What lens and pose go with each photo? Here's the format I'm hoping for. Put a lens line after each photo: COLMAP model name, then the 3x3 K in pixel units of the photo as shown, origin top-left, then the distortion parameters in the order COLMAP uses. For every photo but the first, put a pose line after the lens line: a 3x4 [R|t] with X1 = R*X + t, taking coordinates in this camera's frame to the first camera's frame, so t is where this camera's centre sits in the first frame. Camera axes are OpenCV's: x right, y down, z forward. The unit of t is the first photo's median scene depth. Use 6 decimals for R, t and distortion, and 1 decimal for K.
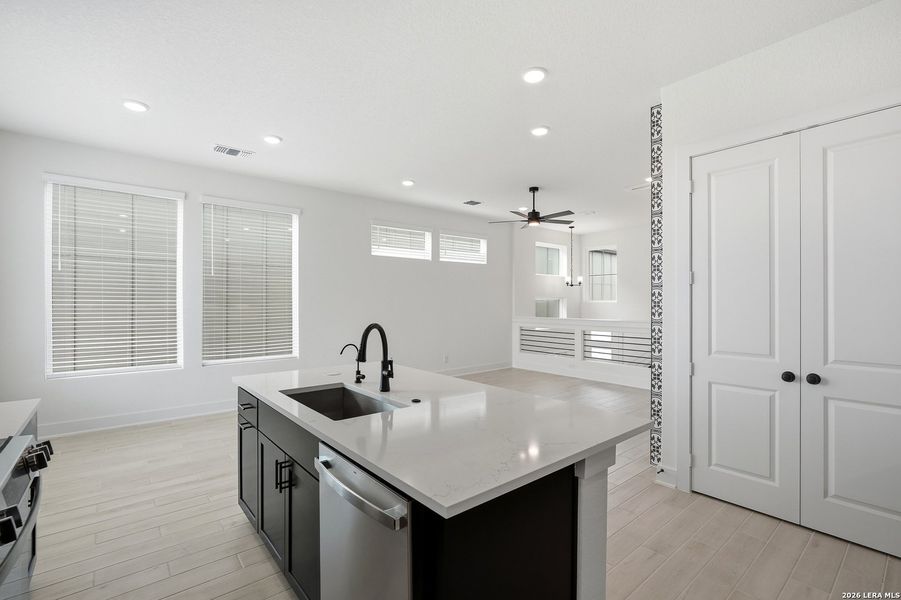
lens RADIAL K [[411.1, 0, 449.1], [0, 411.1, 302.3], [0, 0, 1]] dist [-0.002268, -0.000019]
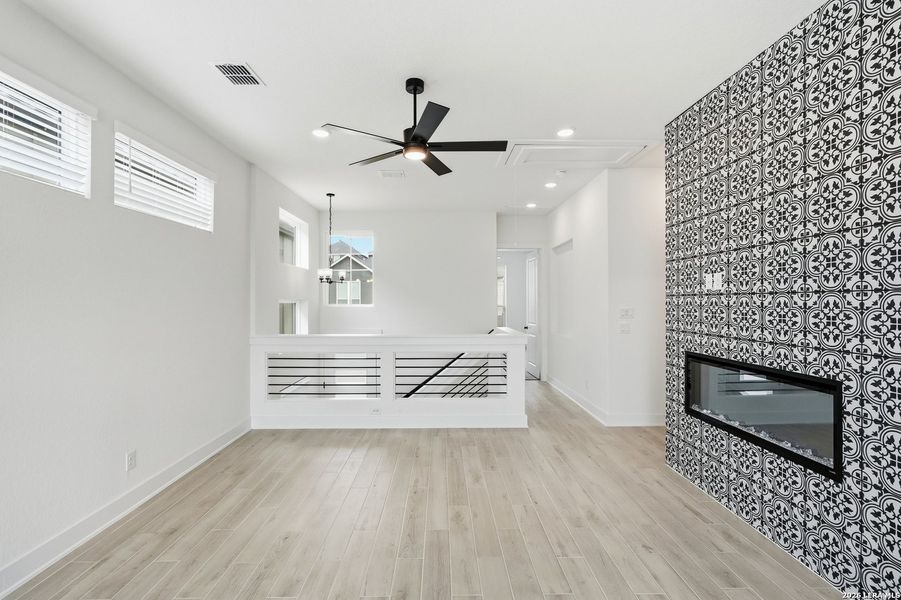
lens RADIAL K [[411.1, 0, 449.1], [0, 411.1, 302.3], [0, 0, 1]] dist [-0.002268, -0.000019]
pose [[0.633985, -0.002132, 0.773342, -0.102498], [0.003518, 0.999994, -0.000127, -0.008652], [-0.773337, 0.002801, 0.633989, 0.454419]]
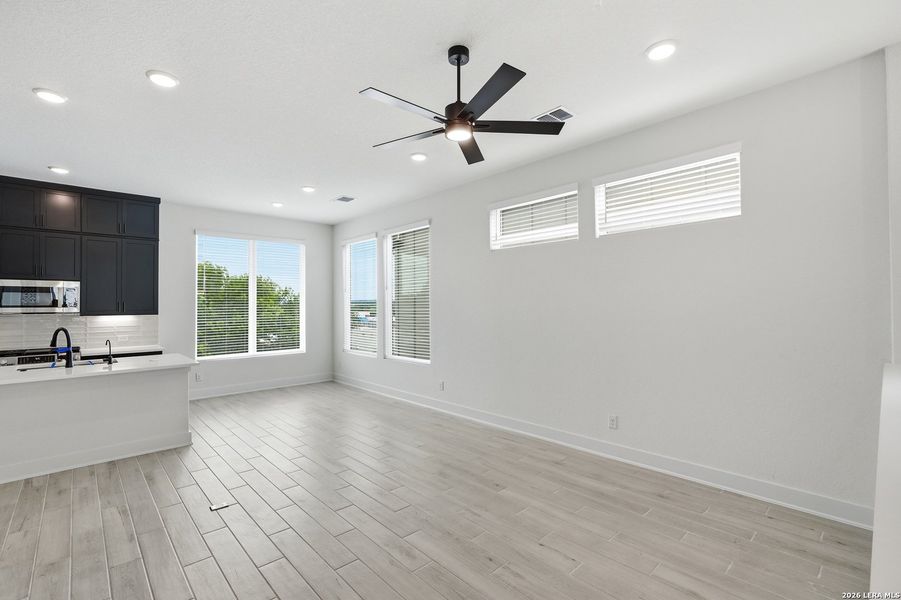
lens RADIAL K [[411.1, 0, 449.1], [0, 411.1, 302.3], [0, 0, 1]] dist [-0.002268, -0.000019]
pose [[0.033333, -0.007336, -0.999417, 0.438640], [0.002585, 0.999970, -0.007254, -0.008443], [0.999441, -0.002342, 0.033351, 0.675698]]
